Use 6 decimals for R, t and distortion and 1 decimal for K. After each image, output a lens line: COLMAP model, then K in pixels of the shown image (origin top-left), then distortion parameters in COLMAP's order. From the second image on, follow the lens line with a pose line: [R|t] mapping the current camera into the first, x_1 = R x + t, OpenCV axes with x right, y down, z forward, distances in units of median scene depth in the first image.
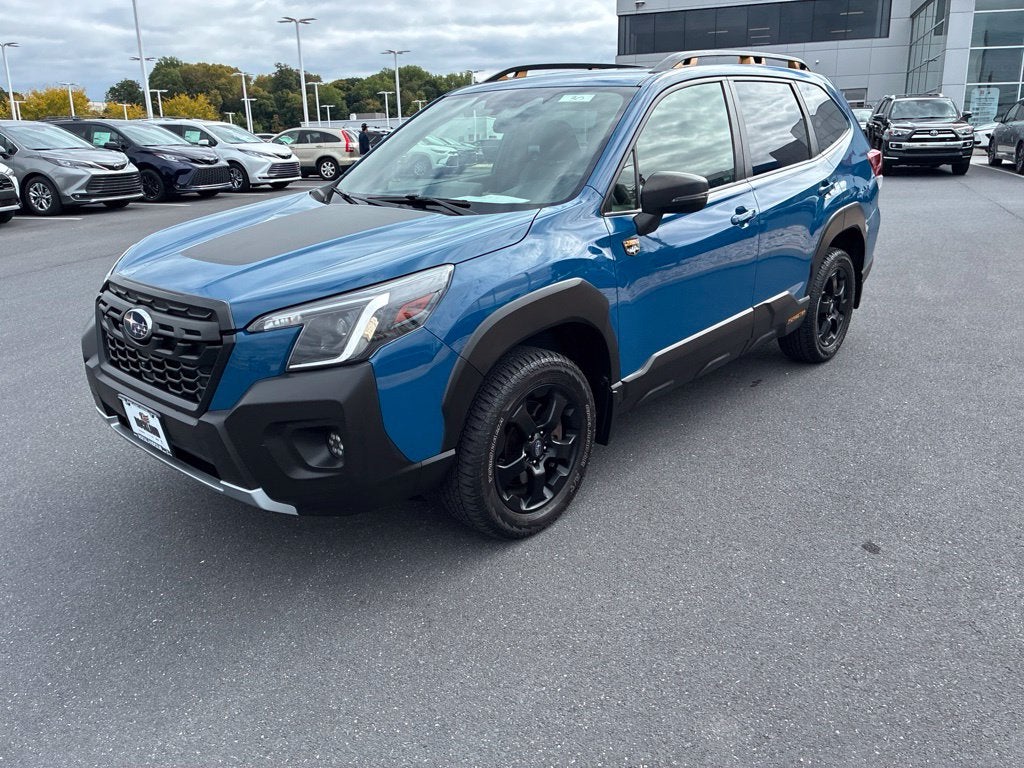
lens RADIAL K [[777.3, 0, 520.0], [0, 777.3, 370.6], [0, 0, 1]] dist [0.048701, -0.079035]
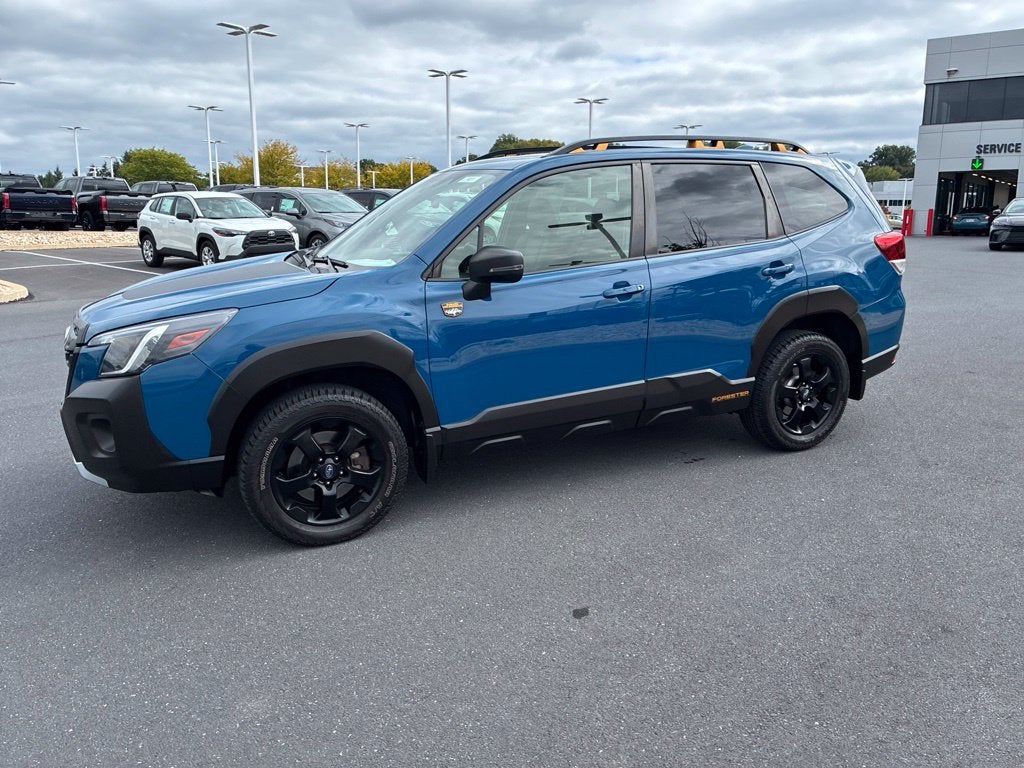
lens RADIAL K [[777.3, 0, 520.0], [0, 777.3, 370.6], [0, 0, 1]] dist [0.048701, -0.079035]
pose [[0.927608, 0.094441, -0.361419, 0.631638], [-0.124260, 0.990427, -0.060116, -0.014011], [0.352282, 0.100674, 0.930463, -0.006987]]
